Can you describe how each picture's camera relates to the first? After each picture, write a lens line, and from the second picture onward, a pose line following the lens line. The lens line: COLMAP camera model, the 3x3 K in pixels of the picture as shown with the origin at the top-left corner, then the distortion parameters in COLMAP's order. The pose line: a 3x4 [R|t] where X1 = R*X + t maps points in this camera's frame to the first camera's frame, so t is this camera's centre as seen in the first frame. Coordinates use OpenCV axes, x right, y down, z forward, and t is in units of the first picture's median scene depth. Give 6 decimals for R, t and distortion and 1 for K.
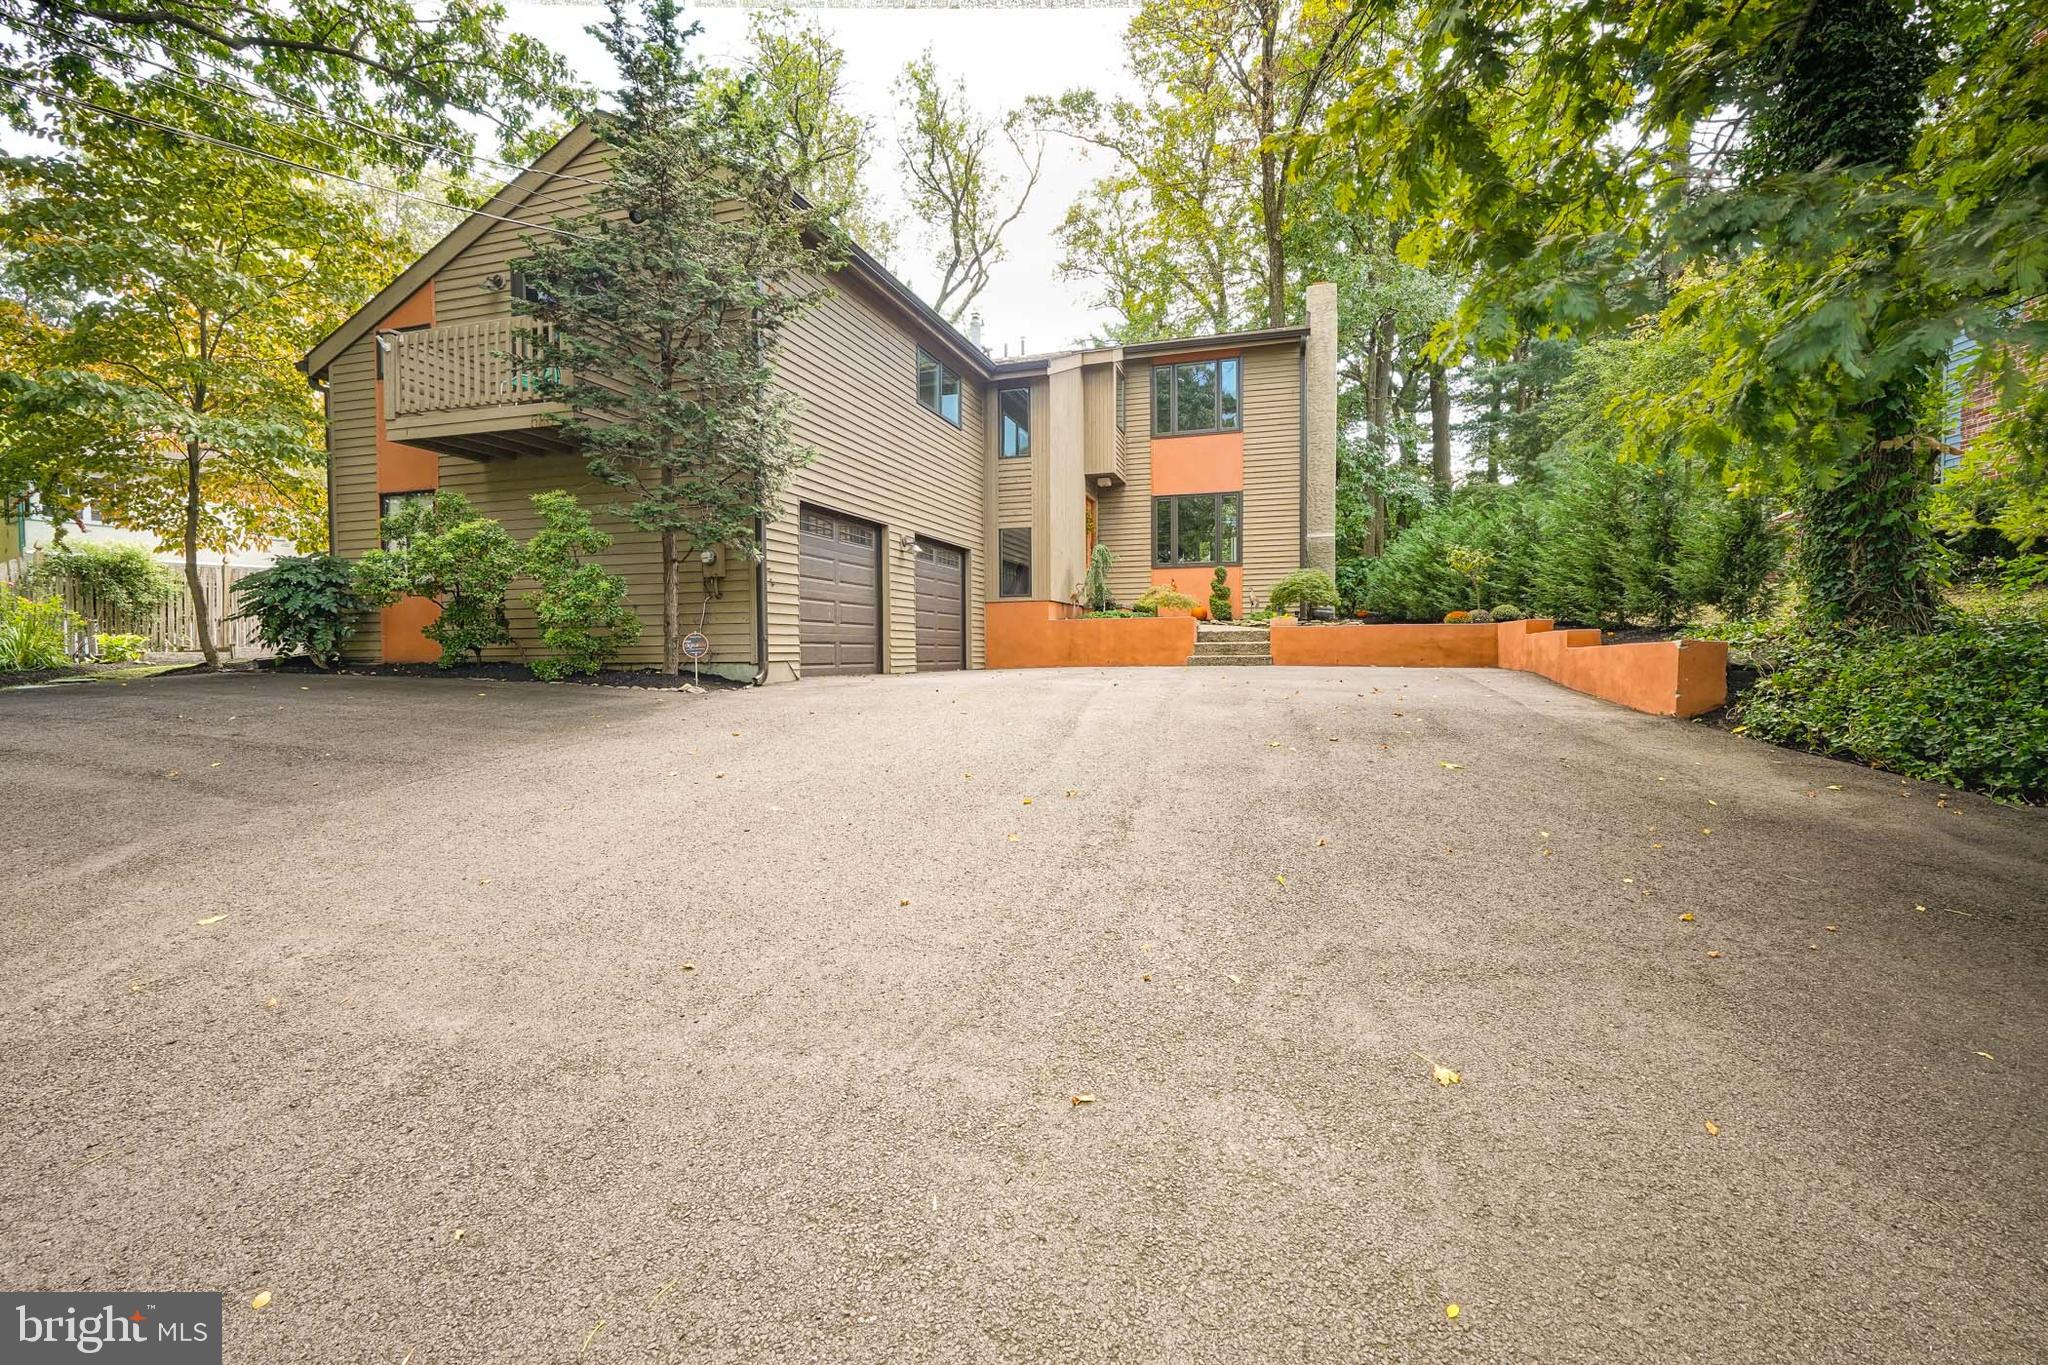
lens RADIAL K [[922.9, 0, 1024.0], [0, 922.9, 682.5], [0, 0, 1]] dist [-0.000472, -0.000125]
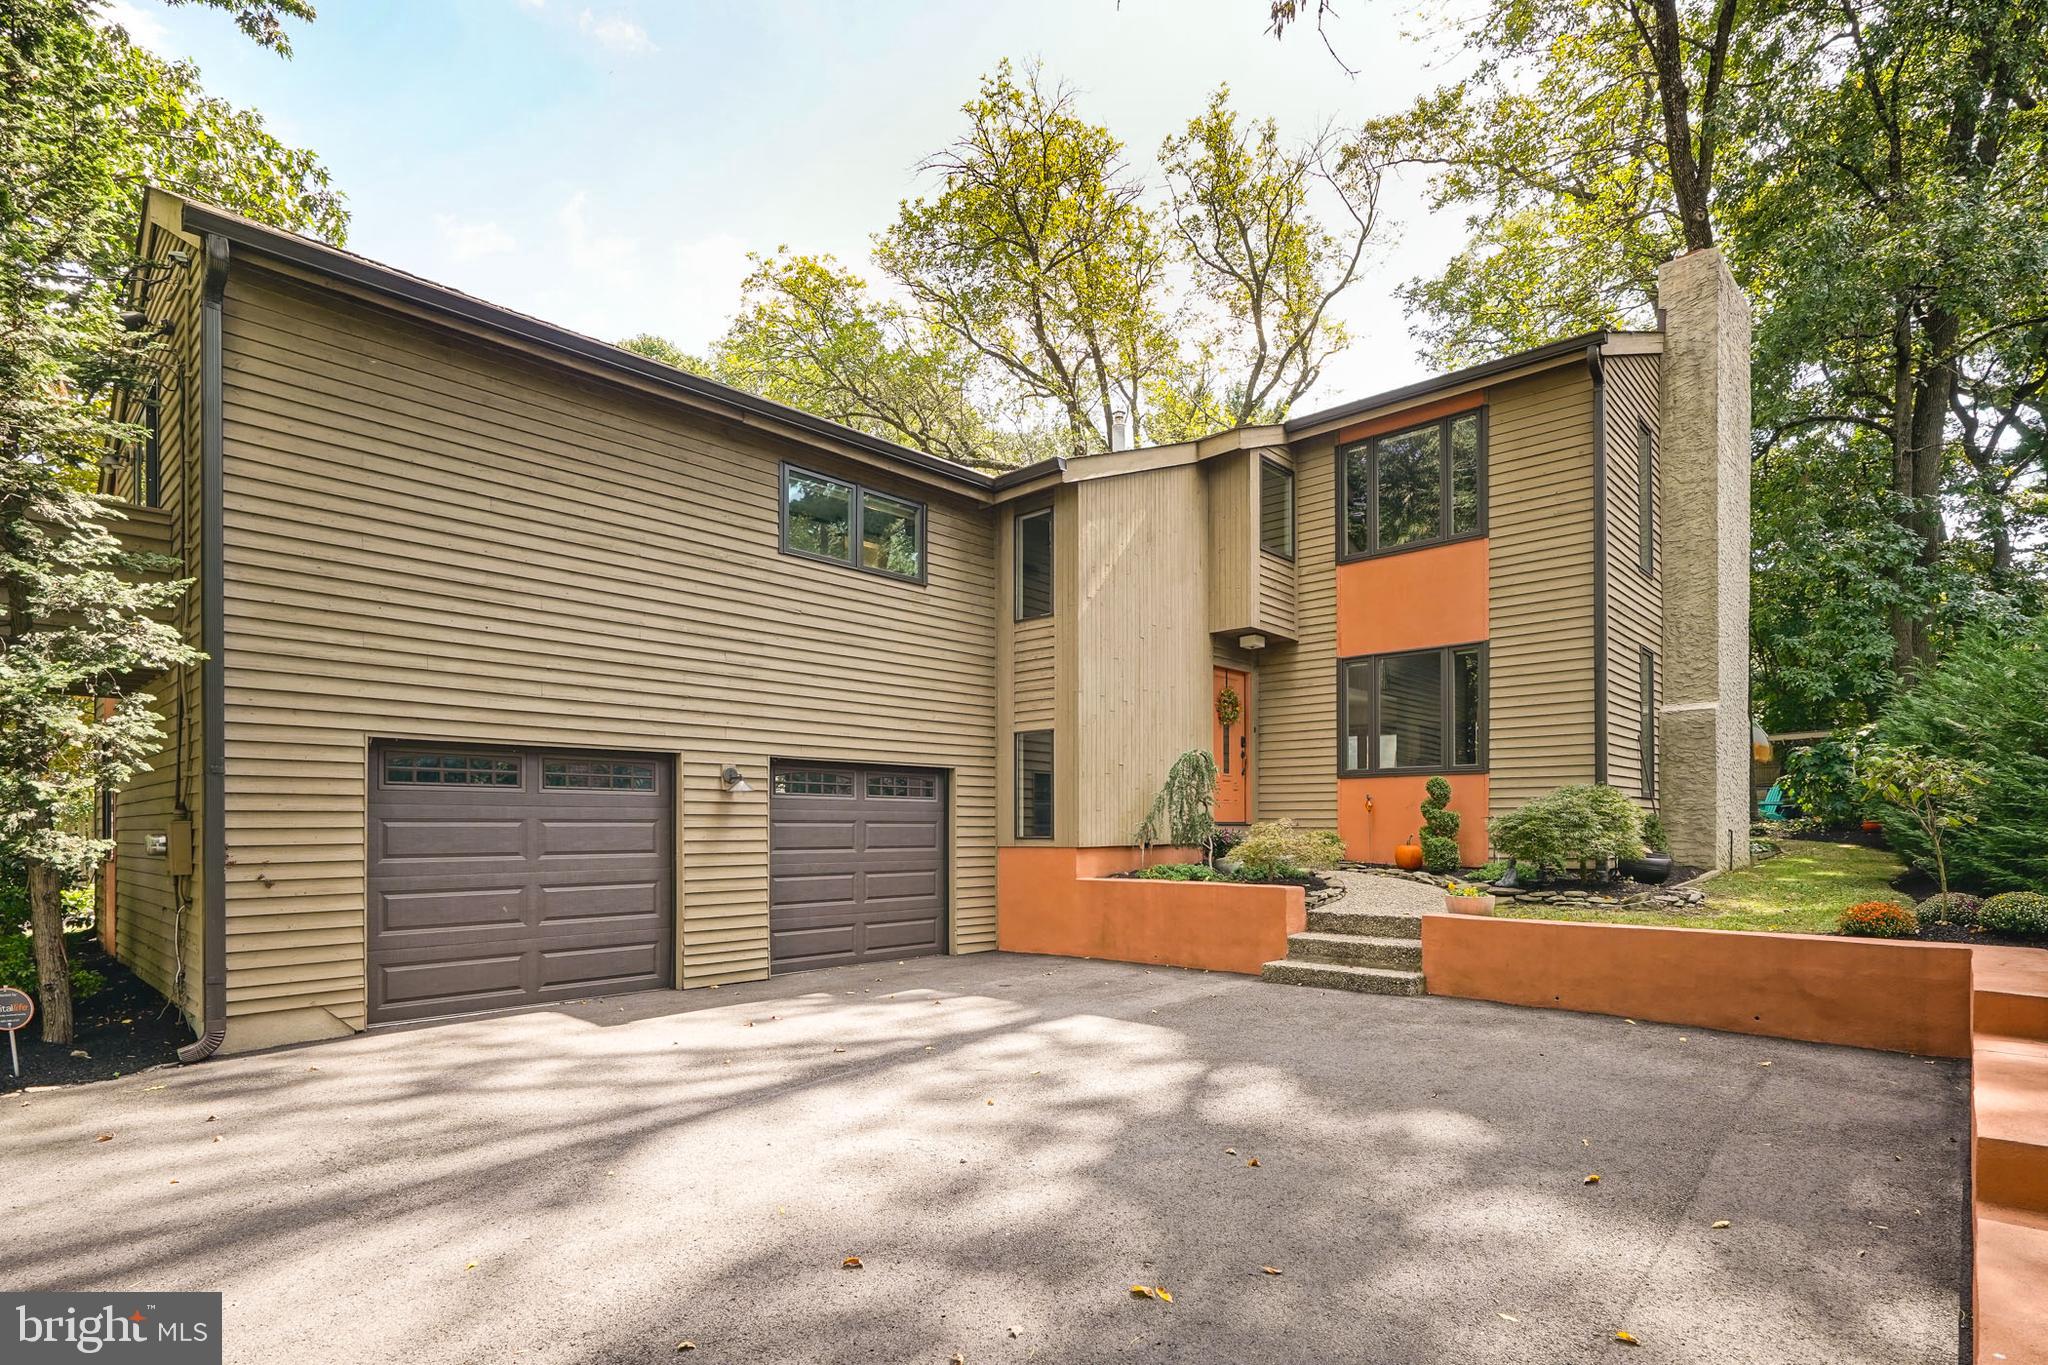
lens RADIAL K [[1025.8, 0, 1022.6], [0, 1025.8, 824.9], [0, 0, 1]] dist [-0.022791, -0.000358]
pose [[0.900264, 0.006613, -0.435294, 0.254869], [-0.019230, 0.999513, -0.024586, -0.076225], [0.434919, 0.030504, 0.899953, 0.327208]]
